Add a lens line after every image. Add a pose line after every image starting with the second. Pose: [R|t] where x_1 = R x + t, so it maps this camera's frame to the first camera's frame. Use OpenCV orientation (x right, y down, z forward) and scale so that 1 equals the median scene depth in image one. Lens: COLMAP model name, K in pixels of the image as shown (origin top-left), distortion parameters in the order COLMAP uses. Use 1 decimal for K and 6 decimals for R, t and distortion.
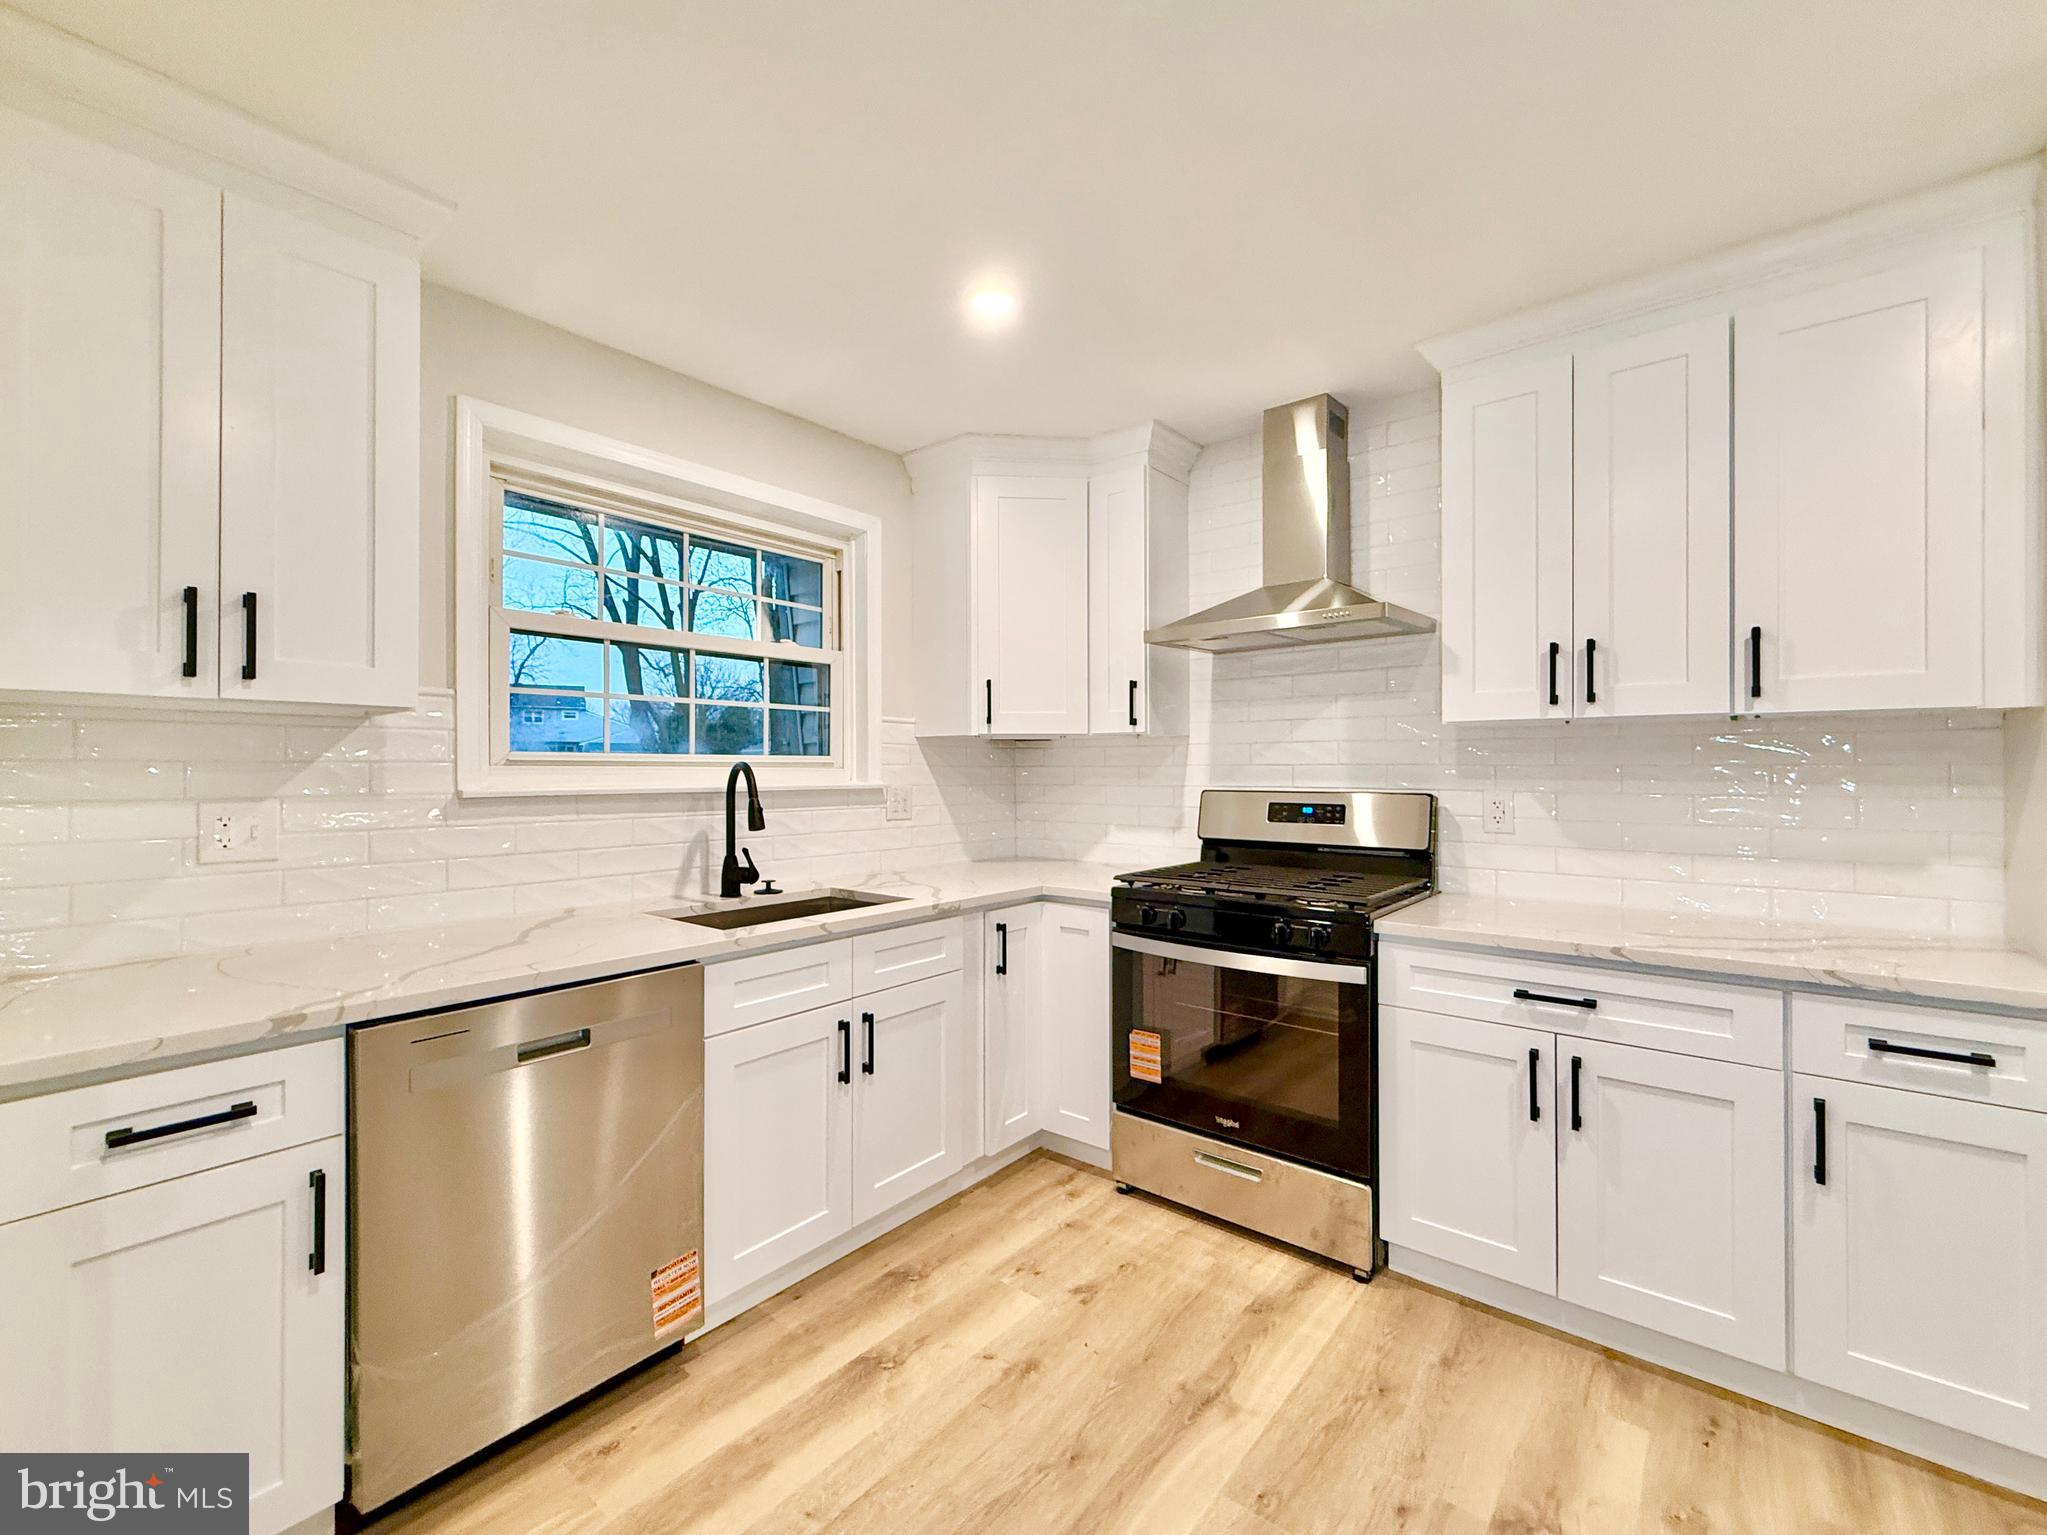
lens RADIAL K [[863.8, 0, 1016.4], [0, 863.8, 767.8], [0, 0, 1]] dist [-0.000014, -0.000028]
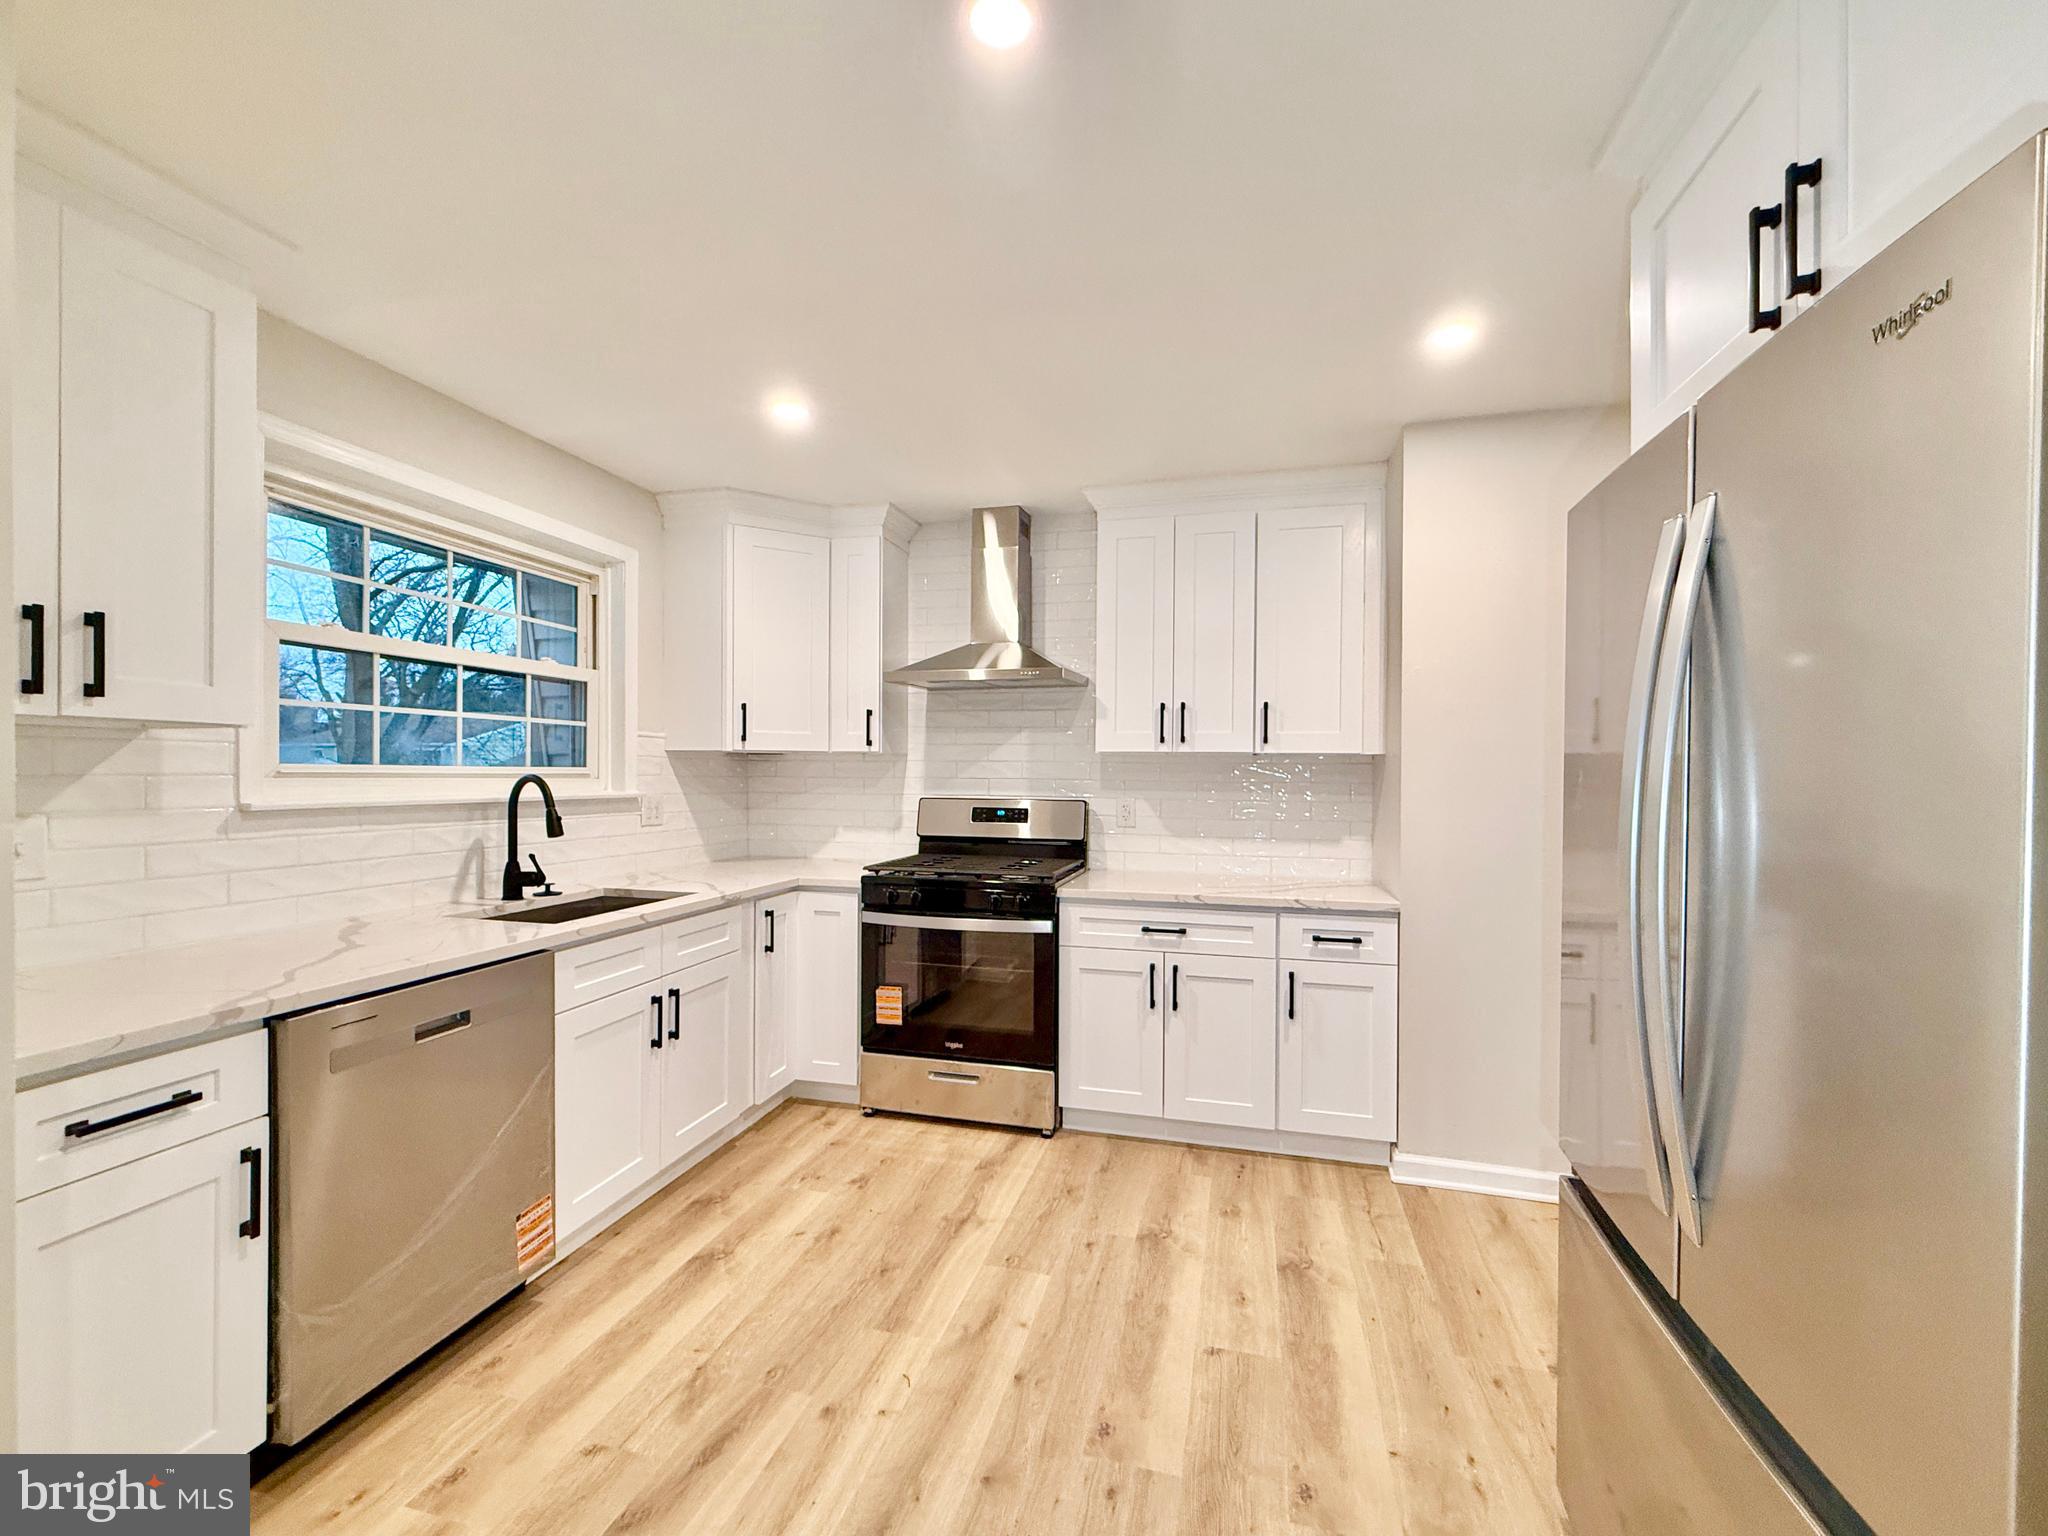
lens RADIAL K [[842.4, 0, 1032.0], [0, 842.4, 776.4], [0, 0, 1]] dist [0.001189, 0.000141]
pose [[0.904284, 0.007085, 0.426872, -0.227108], [-0.009981, 0.999940, 0.004546, -0.017787], [-0.426814, -0.008371, 0.904300, -0.258098]]
